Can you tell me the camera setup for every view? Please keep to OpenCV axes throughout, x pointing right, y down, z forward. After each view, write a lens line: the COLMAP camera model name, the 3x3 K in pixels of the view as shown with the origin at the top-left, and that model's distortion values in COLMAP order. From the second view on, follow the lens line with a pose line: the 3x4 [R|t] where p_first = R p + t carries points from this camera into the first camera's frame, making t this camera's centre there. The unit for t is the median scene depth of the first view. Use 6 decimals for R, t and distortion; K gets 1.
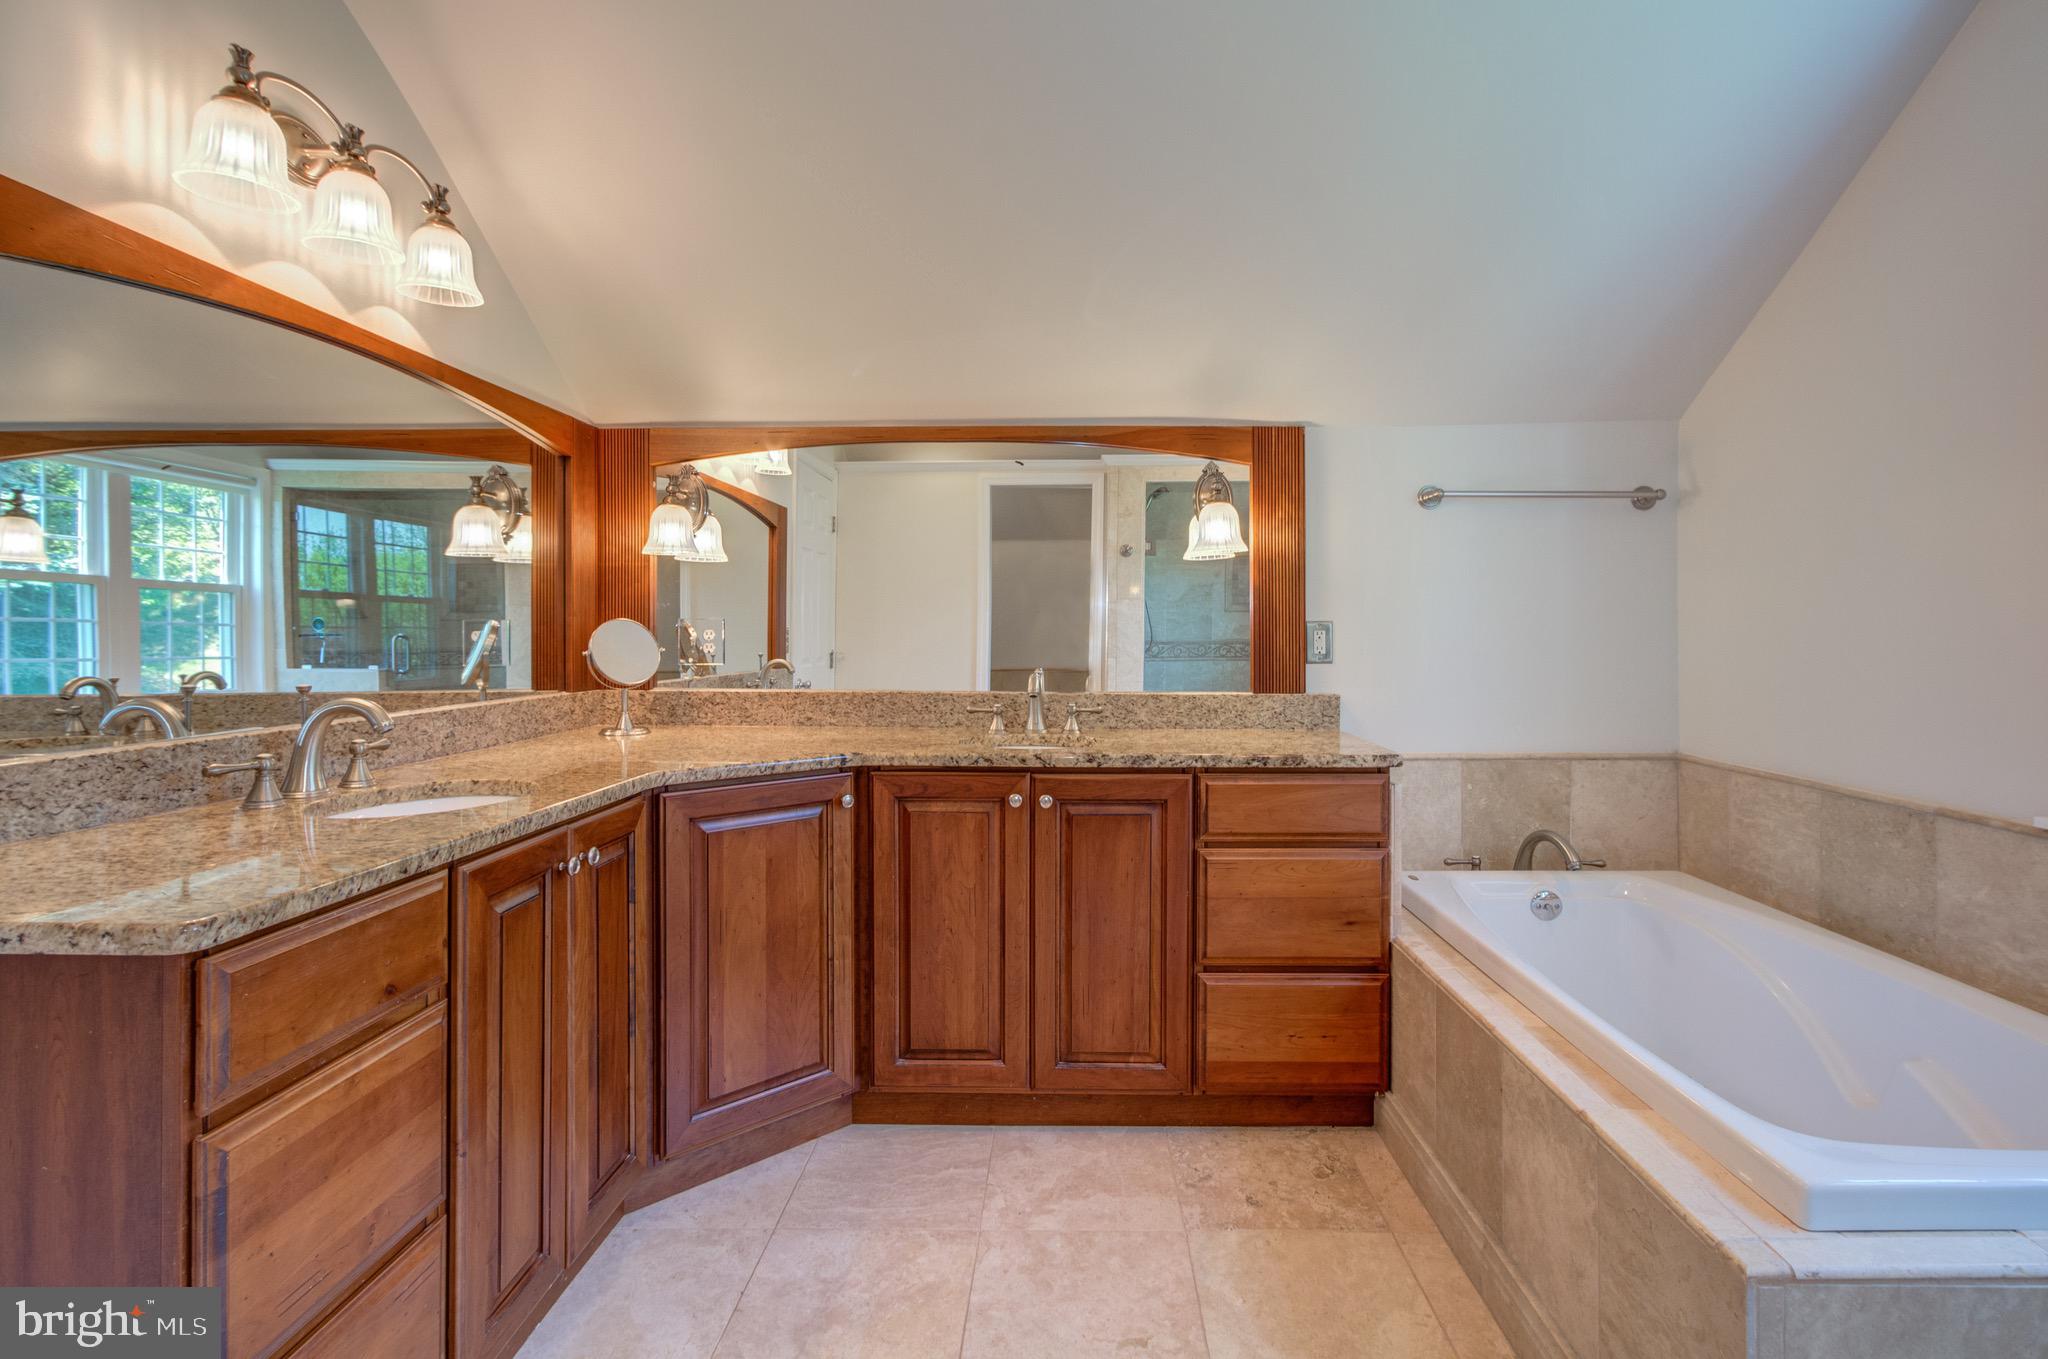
lens RADIAL K [[970.9, 0, 1049.5], [0, 970.9, 616.3], [0, 0, 1]] dist [0.001199, 0.000468]
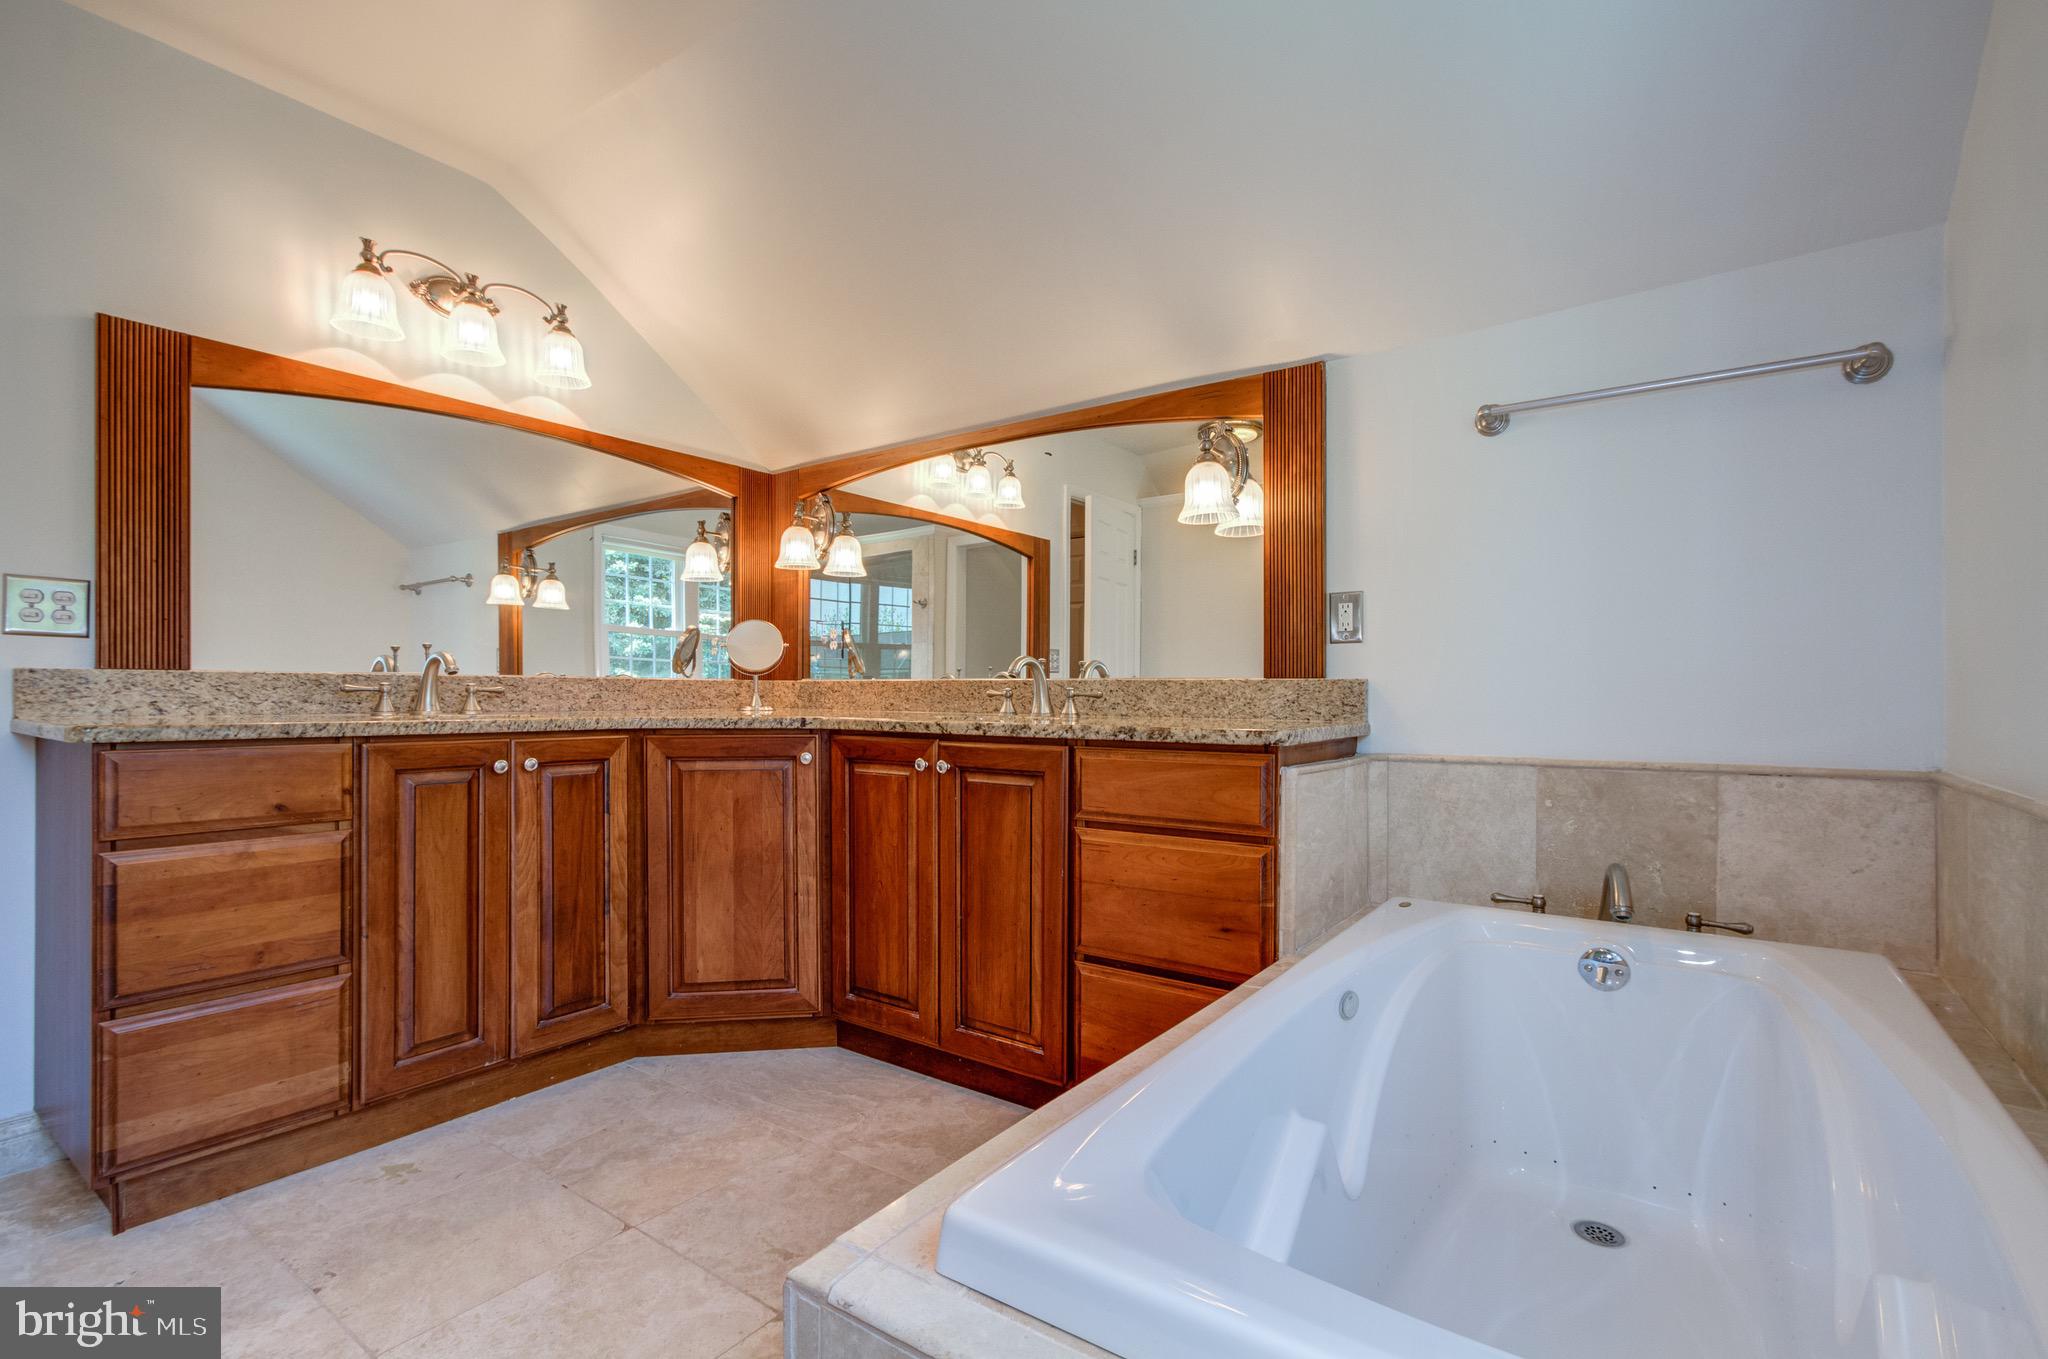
lens RADIAL K [[925.4, 0, 1024.0], [0, 925.4, 679.5], [0, 0, 1]] dist [0.001813, 0.000485]
pose [[0.823208, -0.005426, -0.567715, 0.619287], [0.004902, 0.999985, -0.002450, 0.099908], [0.567719, -0.000766, 0.823222, 0.240626]]
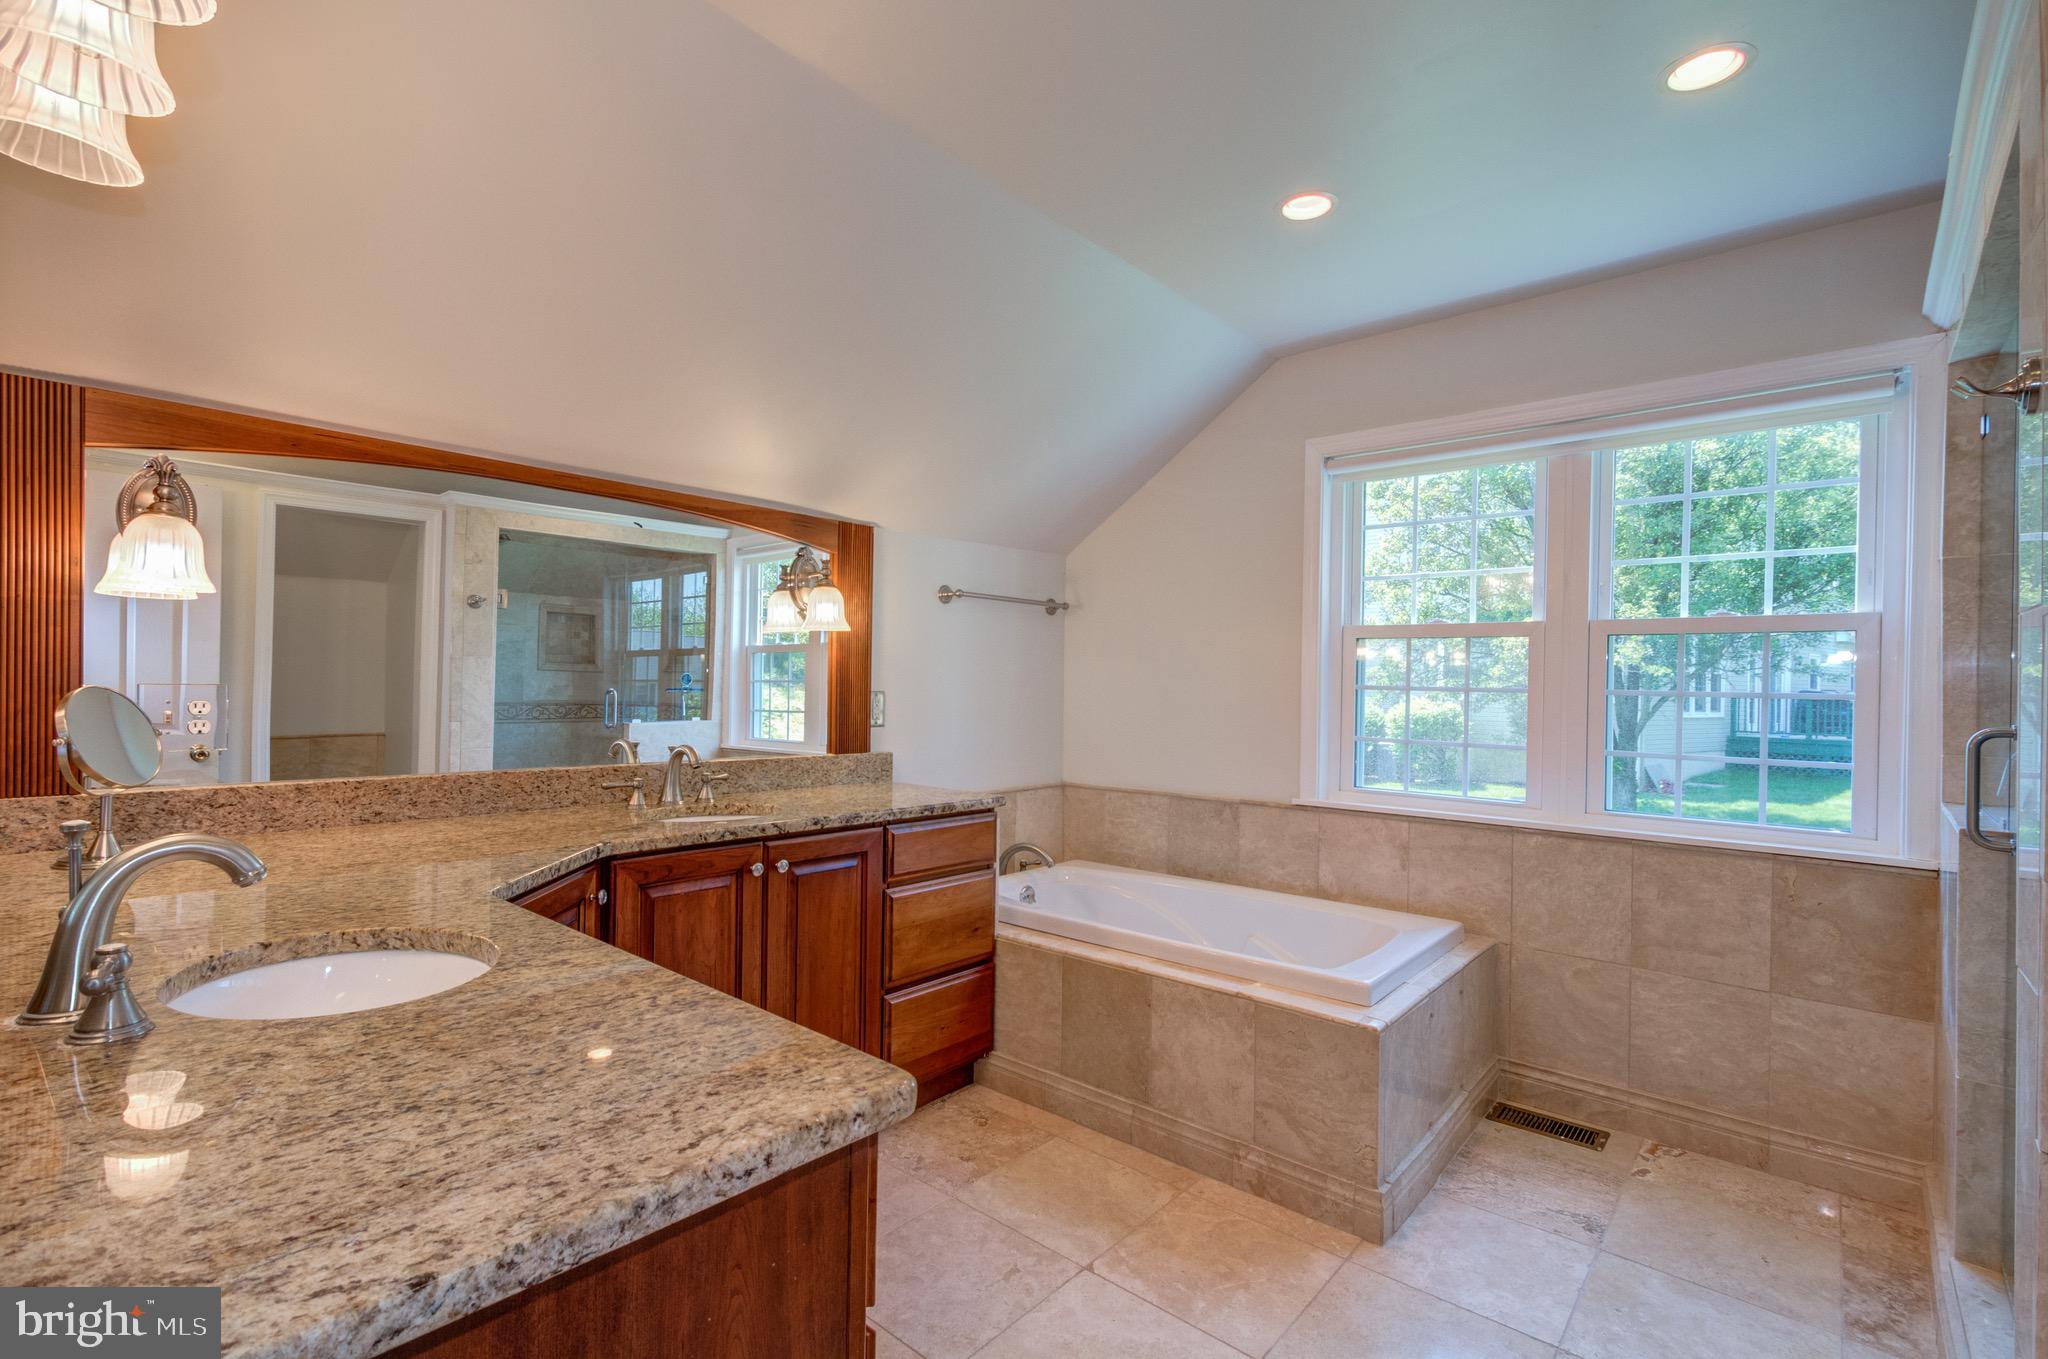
lens RADIAL K [[951.0, 0, 998.5], [0, 951.0, 687.4], [0, 0, 1]] dist [-0.001561, -0.000071]
pose [[0.658907, 0.006272, 0.752198, -0.618870], [-0.020017, 0.999757, 0.009198, -0.016617], [-0.751958, -0.021117, 0.658873, 0.151615]]
